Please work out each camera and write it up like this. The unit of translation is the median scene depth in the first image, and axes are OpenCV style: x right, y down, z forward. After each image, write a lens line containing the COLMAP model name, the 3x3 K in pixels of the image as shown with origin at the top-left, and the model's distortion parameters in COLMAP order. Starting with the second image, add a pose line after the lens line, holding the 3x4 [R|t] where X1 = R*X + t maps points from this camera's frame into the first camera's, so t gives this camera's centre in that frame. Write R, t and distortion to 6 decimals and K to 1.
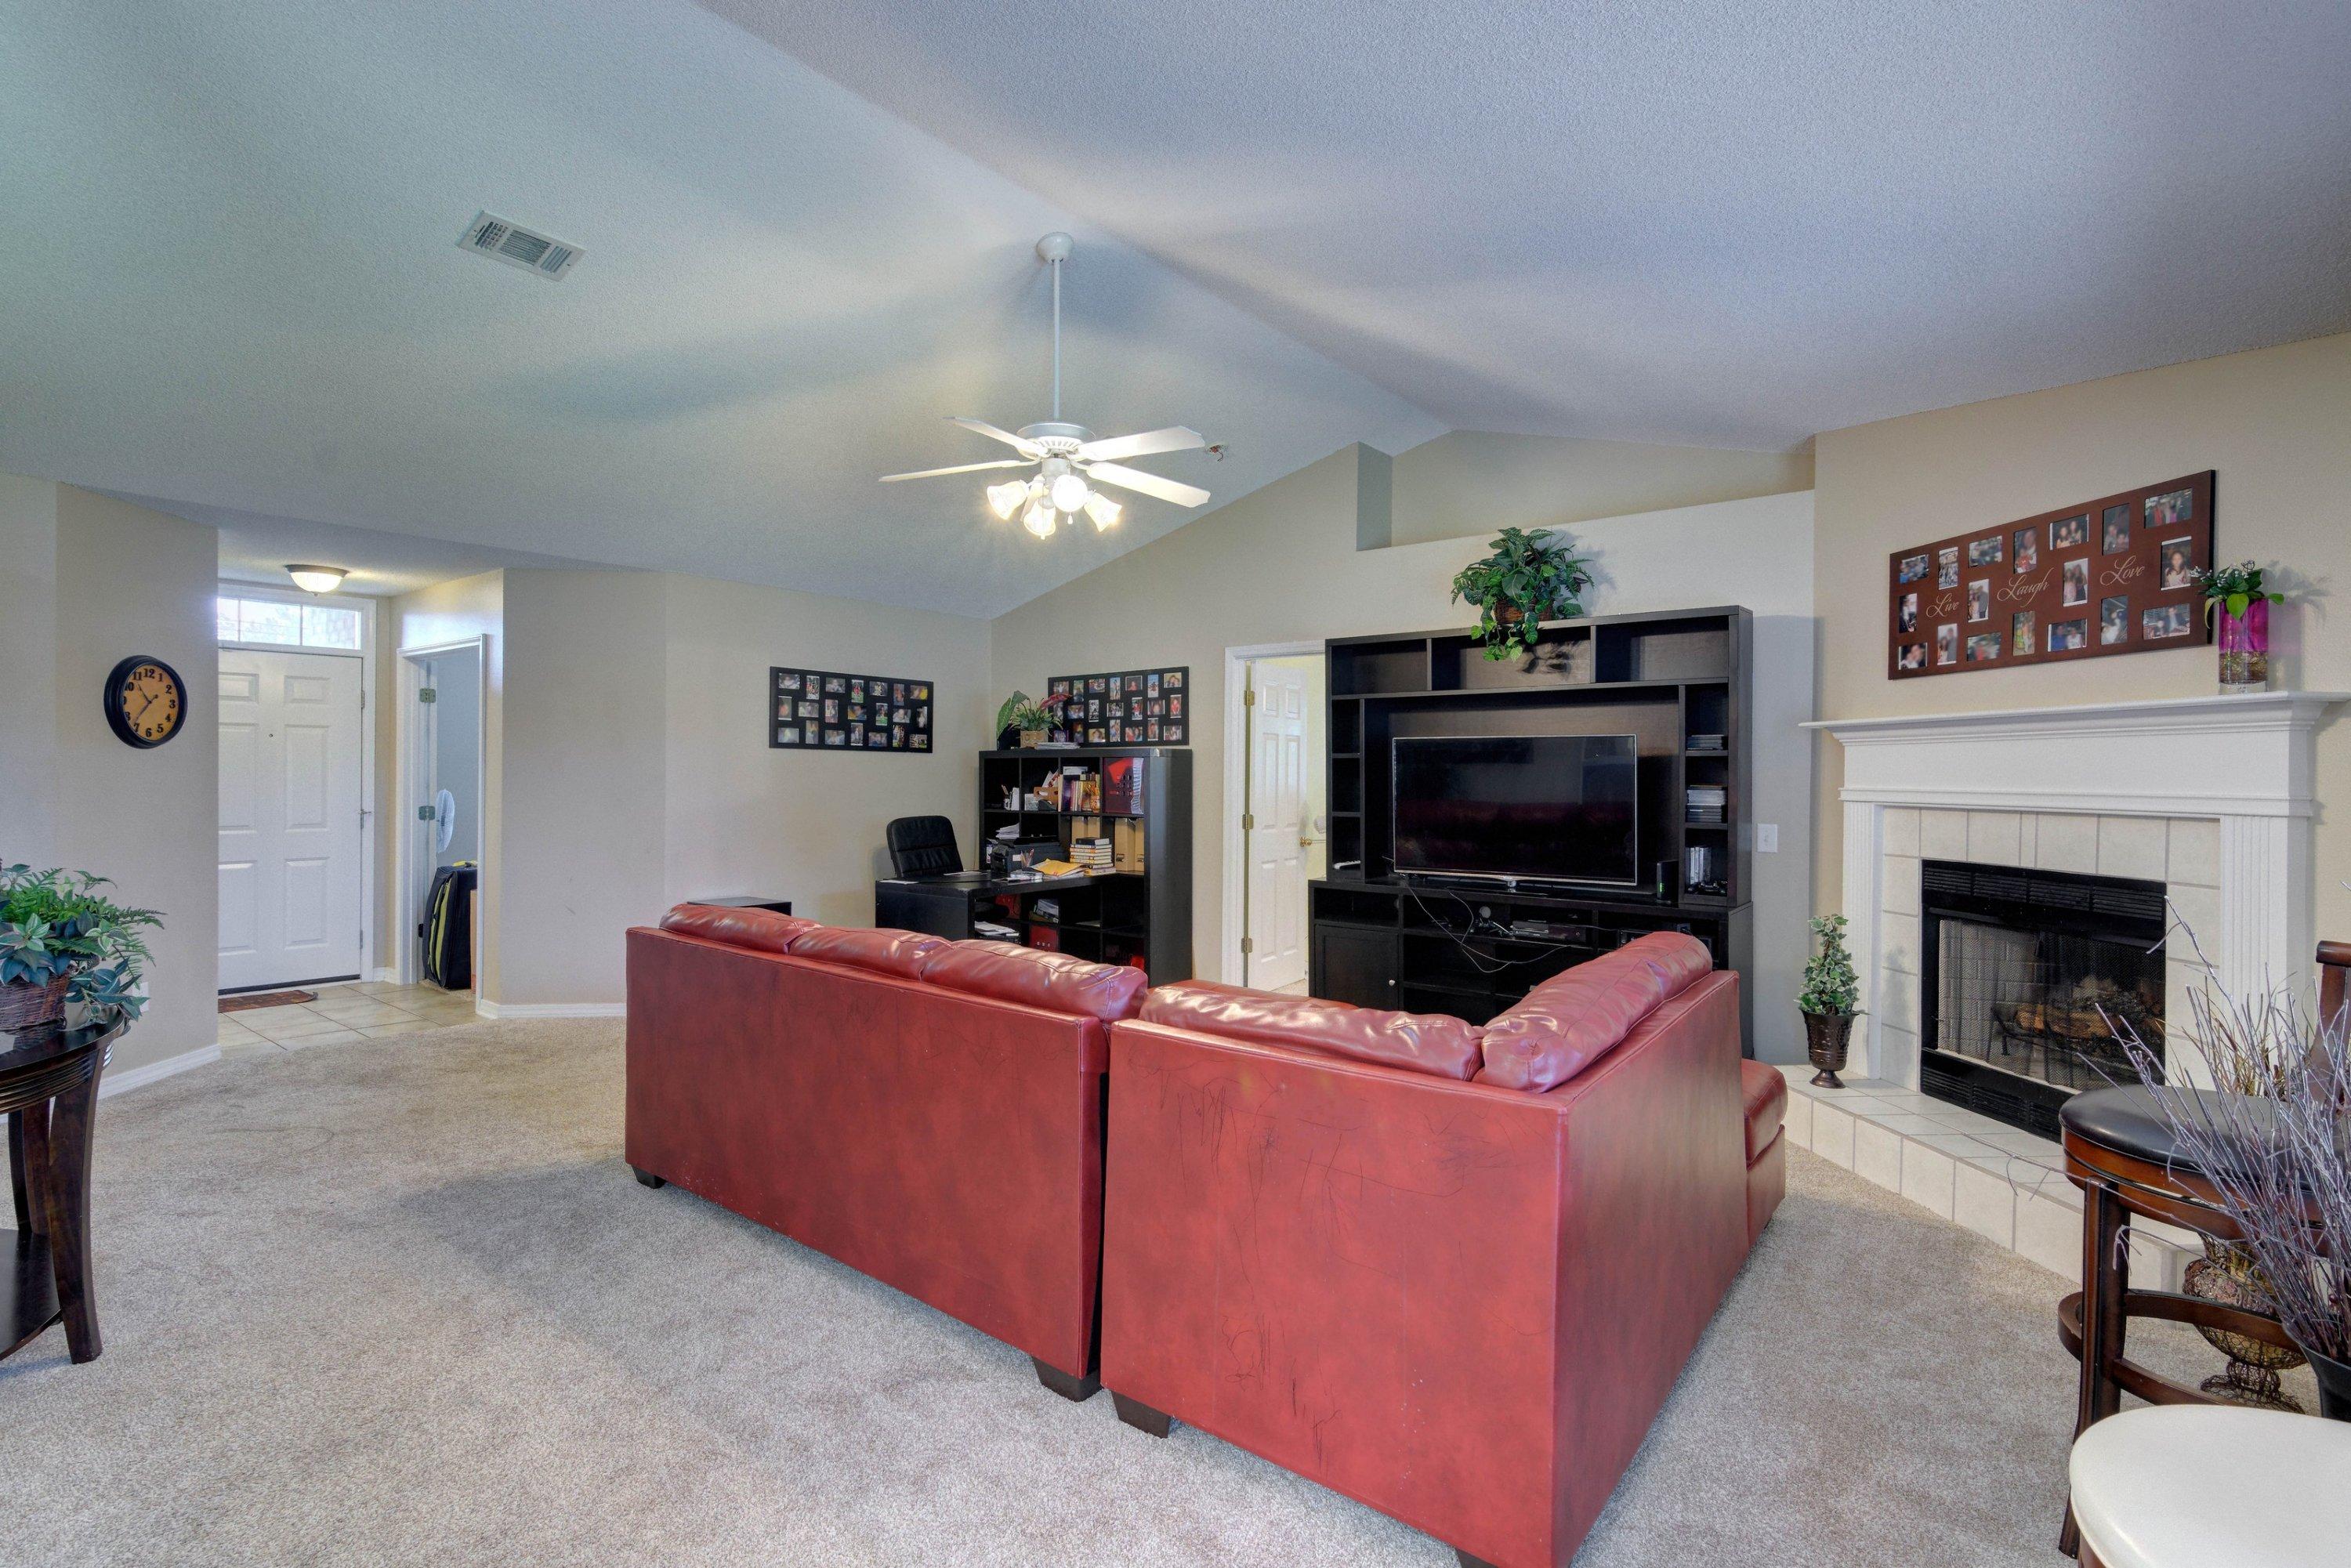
lens RADIAL K [[1125.9, 0, 1175.5], [0, 1125.9, 784.0], [0, 0, 1]] dist [0.004816, -0.000728]
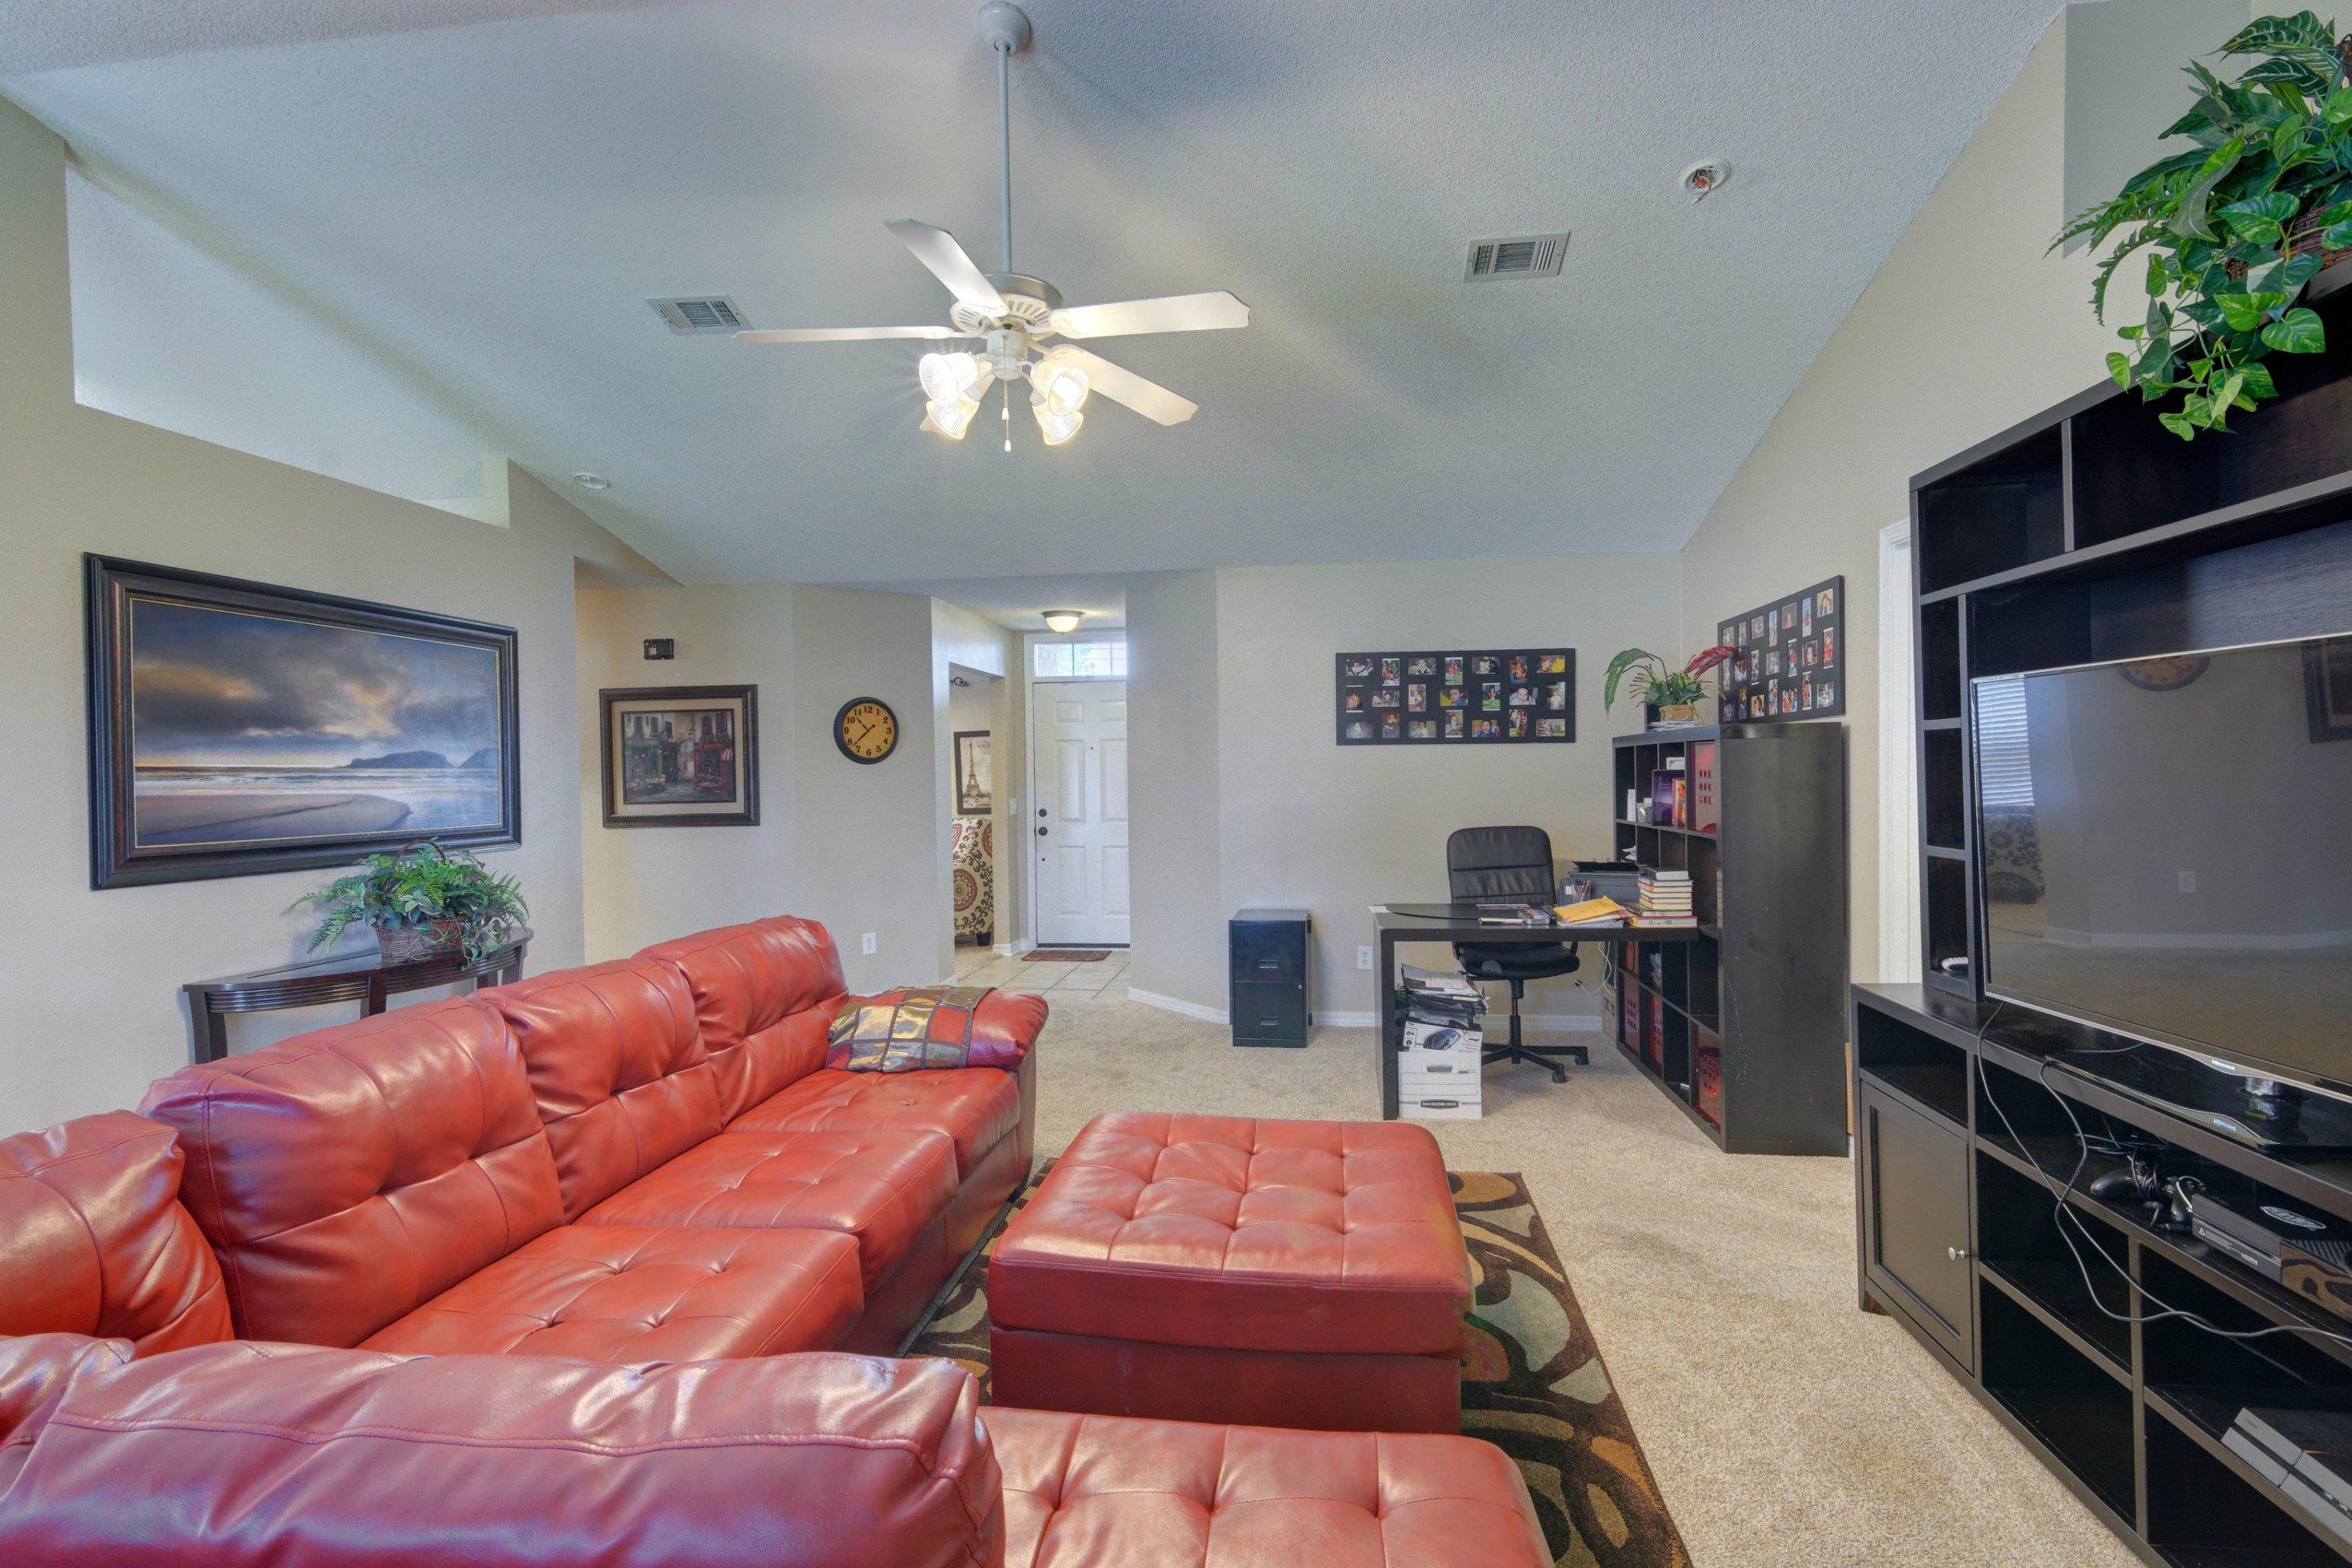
lens RADIAL K [[1126.4, 0, 1176.0], [0, 1126.4, 784.0], [0, 0, 1]] dist [0.004816, -0.000728]
pose [[0.525710, -0.003223, -0.850658, 0.453100], [0.010135, 0.999946, 0.002475, -0.006976], [0.850604, -0.009922, 0.525714, 0.593062]]
